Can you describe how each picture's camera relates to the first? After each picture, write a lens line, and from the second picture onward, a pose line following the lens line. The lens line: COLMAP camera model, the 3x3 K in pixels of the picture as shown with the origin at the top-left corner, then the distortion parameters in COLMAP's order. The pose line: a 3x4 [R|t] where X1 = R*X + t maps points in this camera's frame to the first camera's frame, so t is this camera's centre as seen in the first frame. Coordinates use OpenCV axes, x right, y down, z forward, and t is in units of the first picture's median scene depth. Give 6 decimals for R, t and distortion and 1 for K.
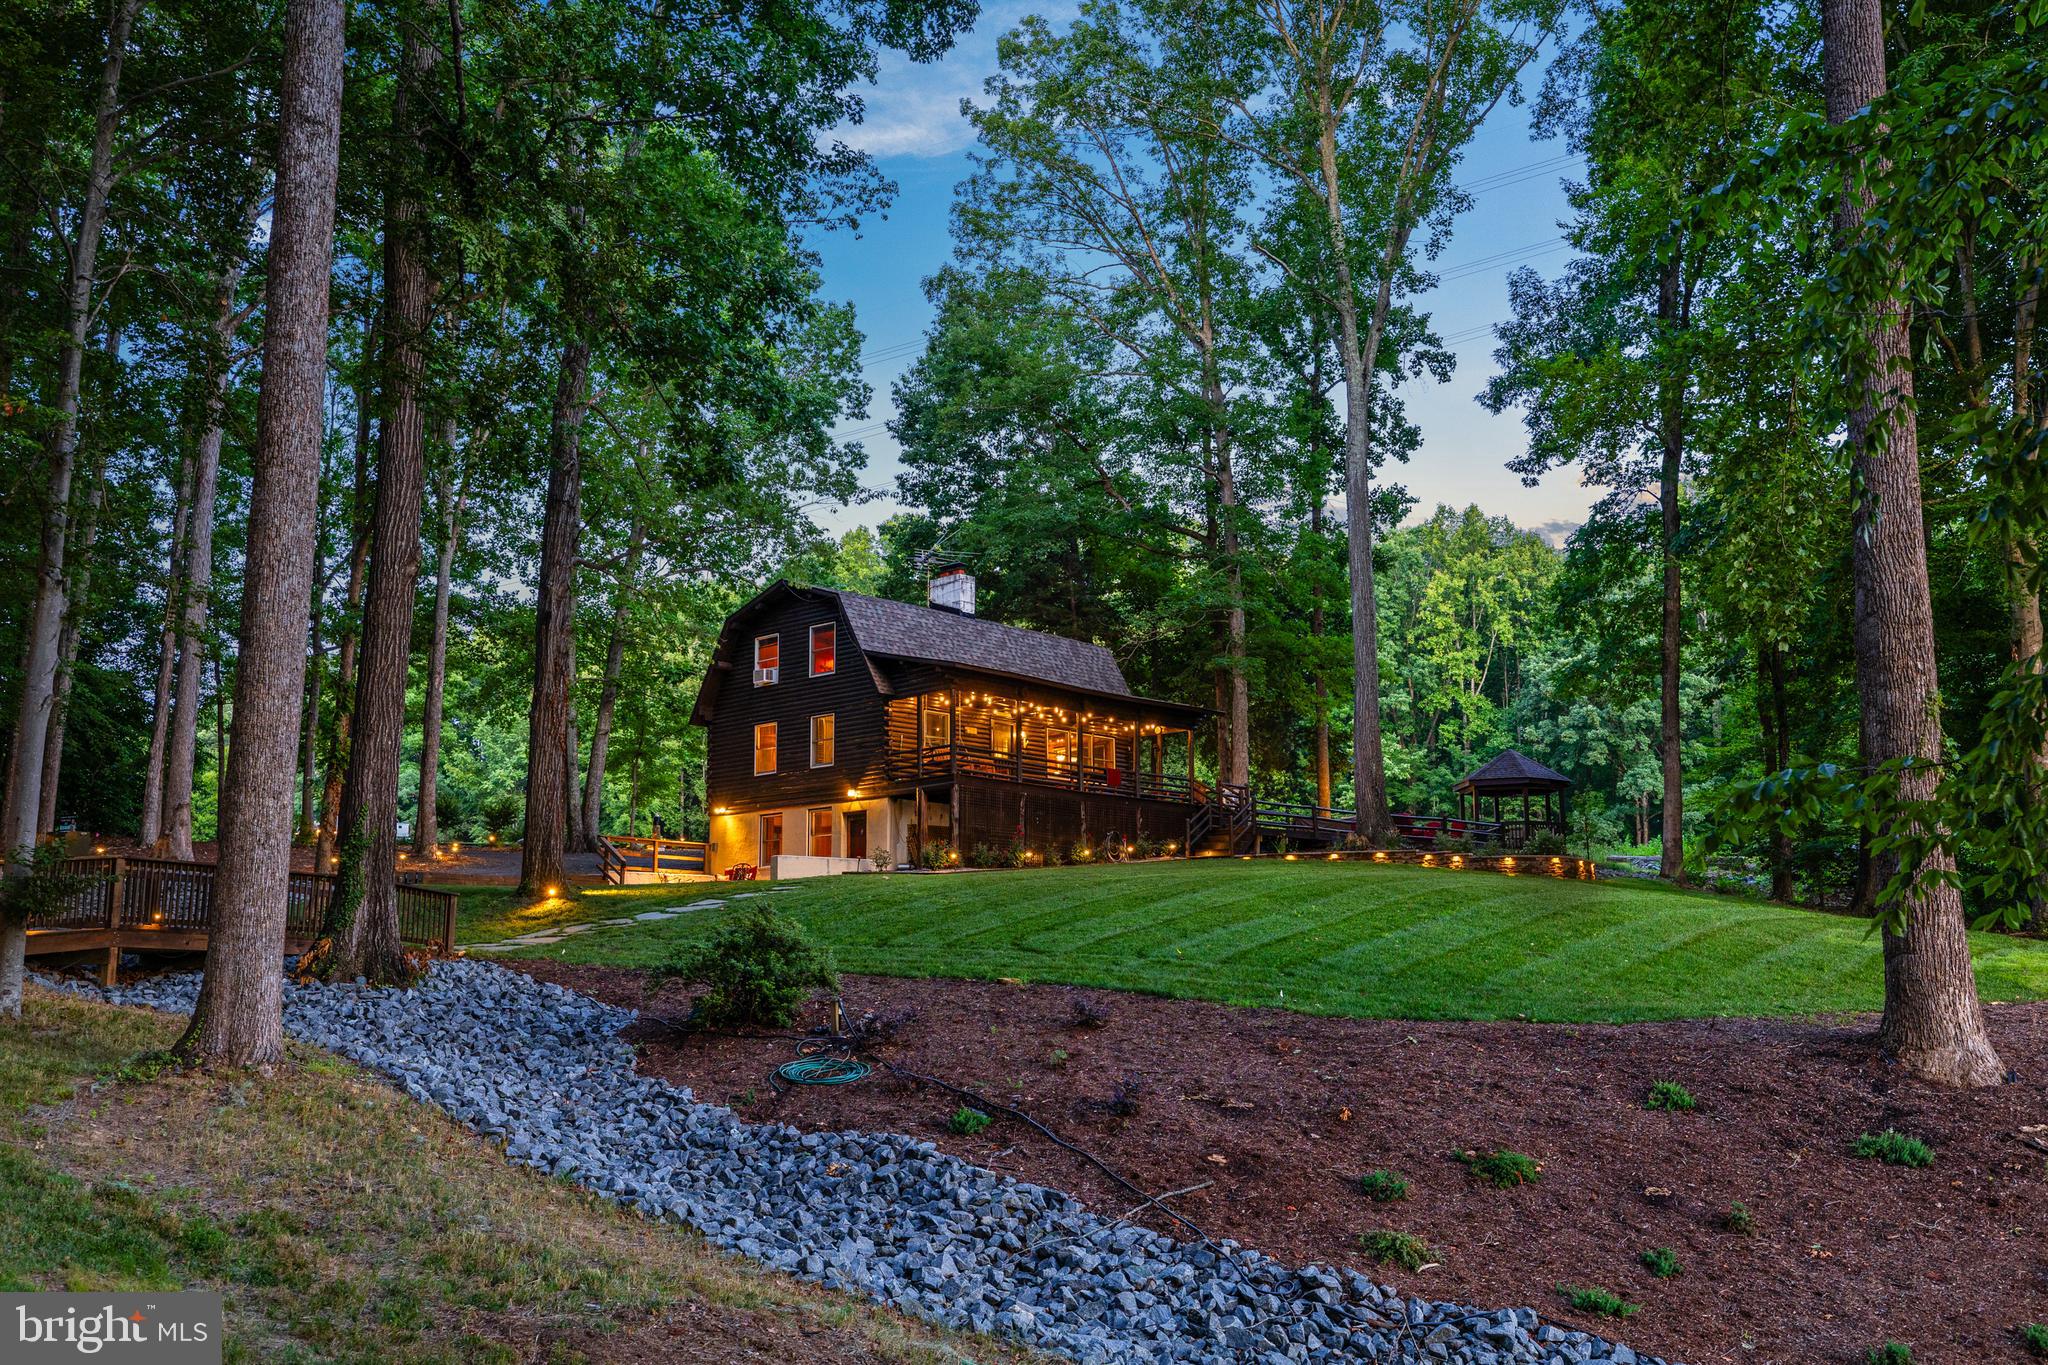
lens RADIAL K [[1924.5, 0, 1024.0], [0, 1924.5, 682.5], [0, 0, 1]] dist [-0.001882, -0.001517]
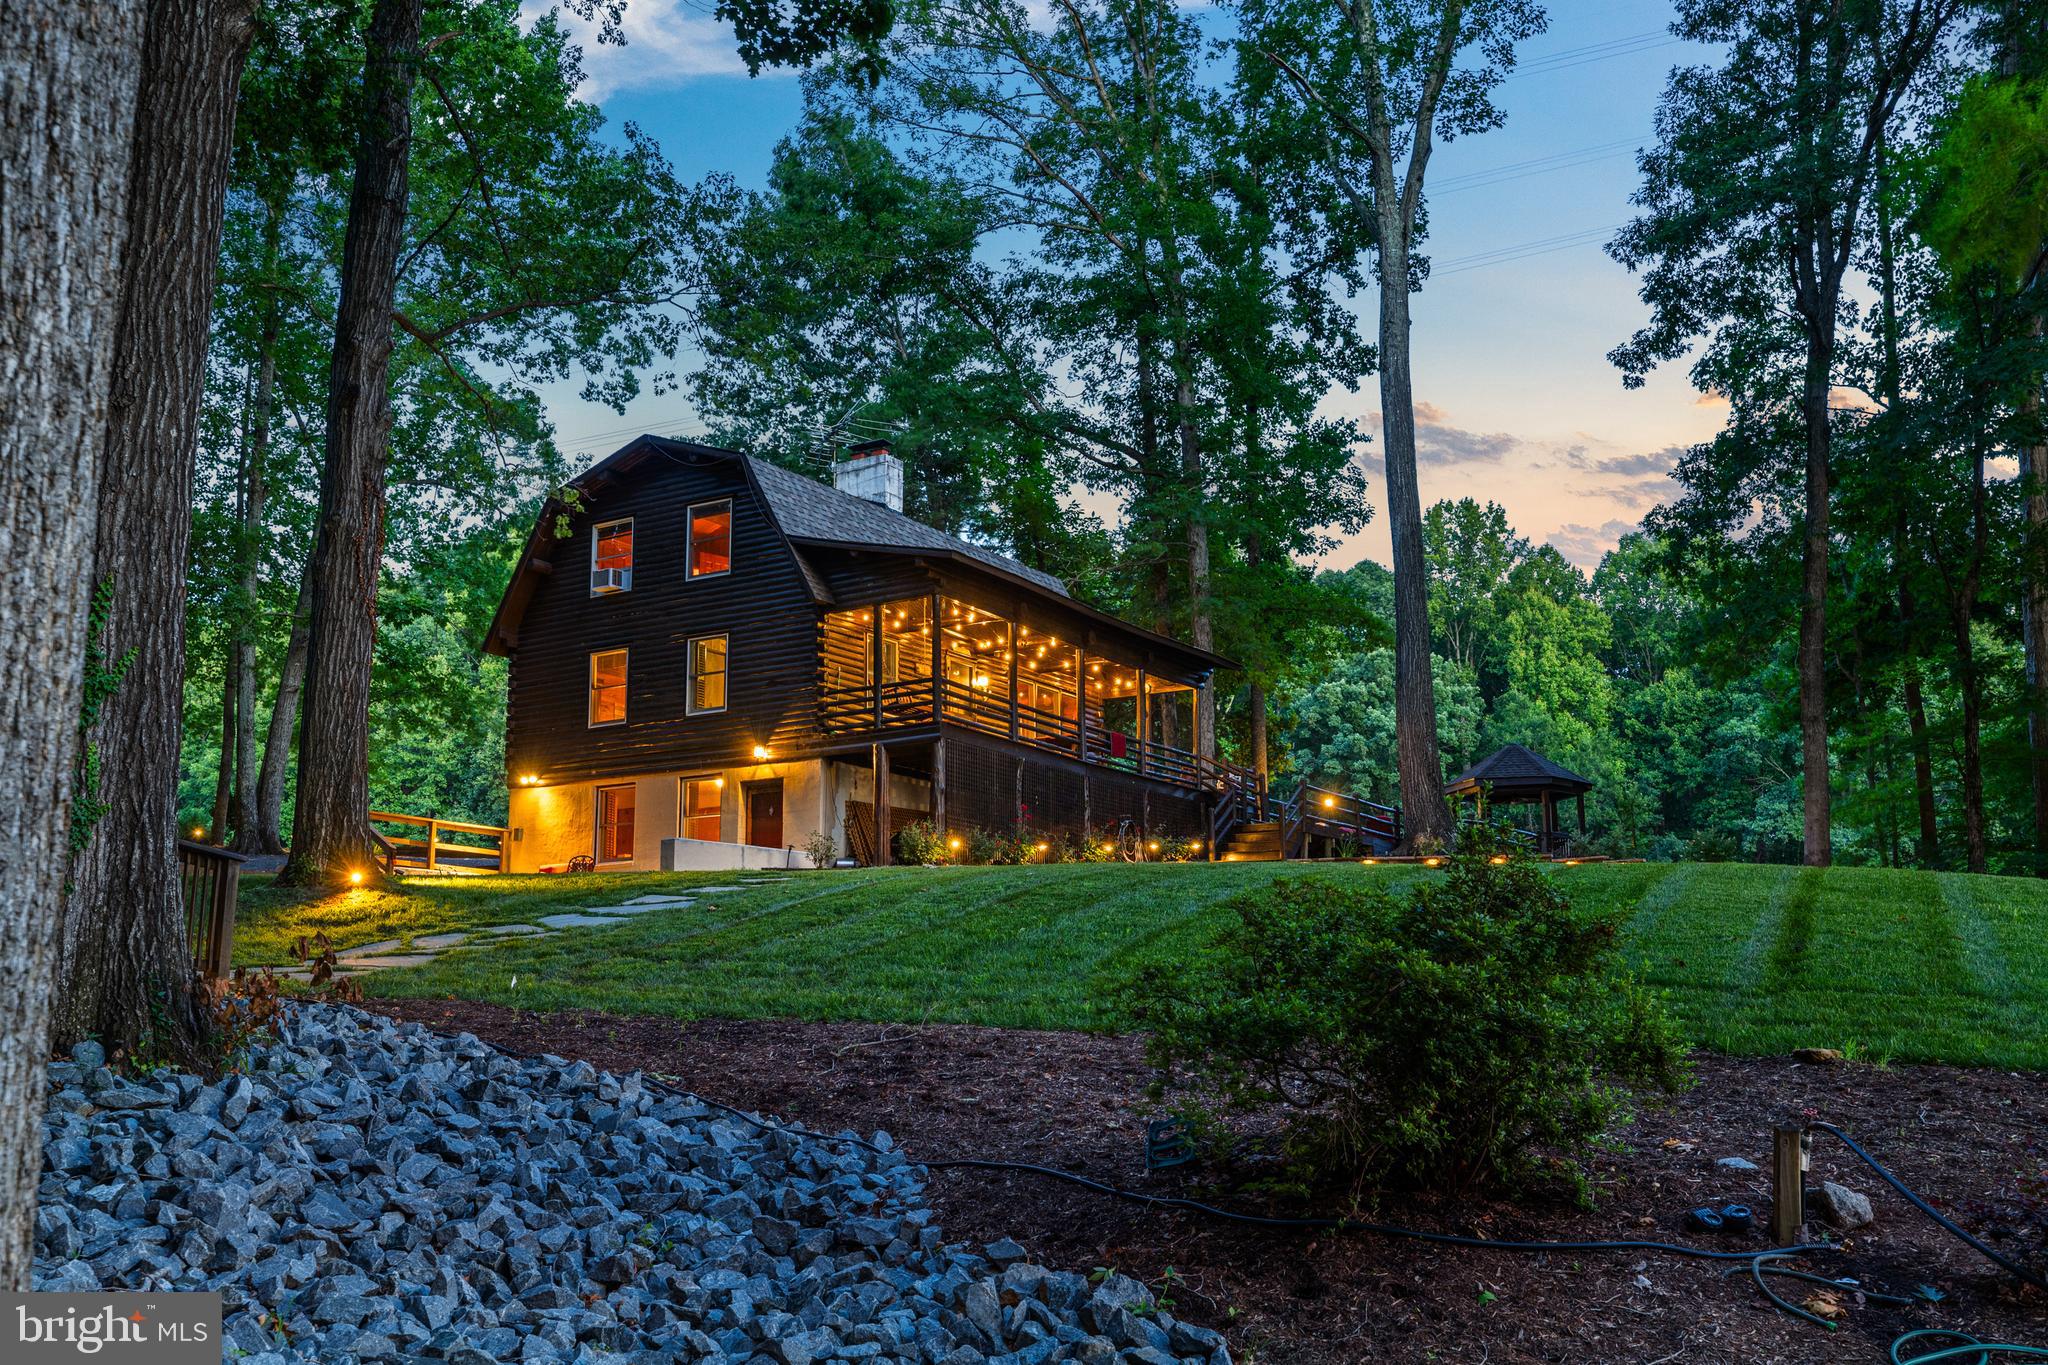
lens RADIAL K [[1924.5, 0, 1024.0], [0, 1924.5, 682.5], [0, 0, 1]] dist [-0.001882, -0.001517]
pose [[0.978394, 0.038642, 0.203108, -0.129698], [-0.033619, 0.999039, -0.028128, 0.047021], [-0.203999, 0.020692, 0.978752, 0.319149]]
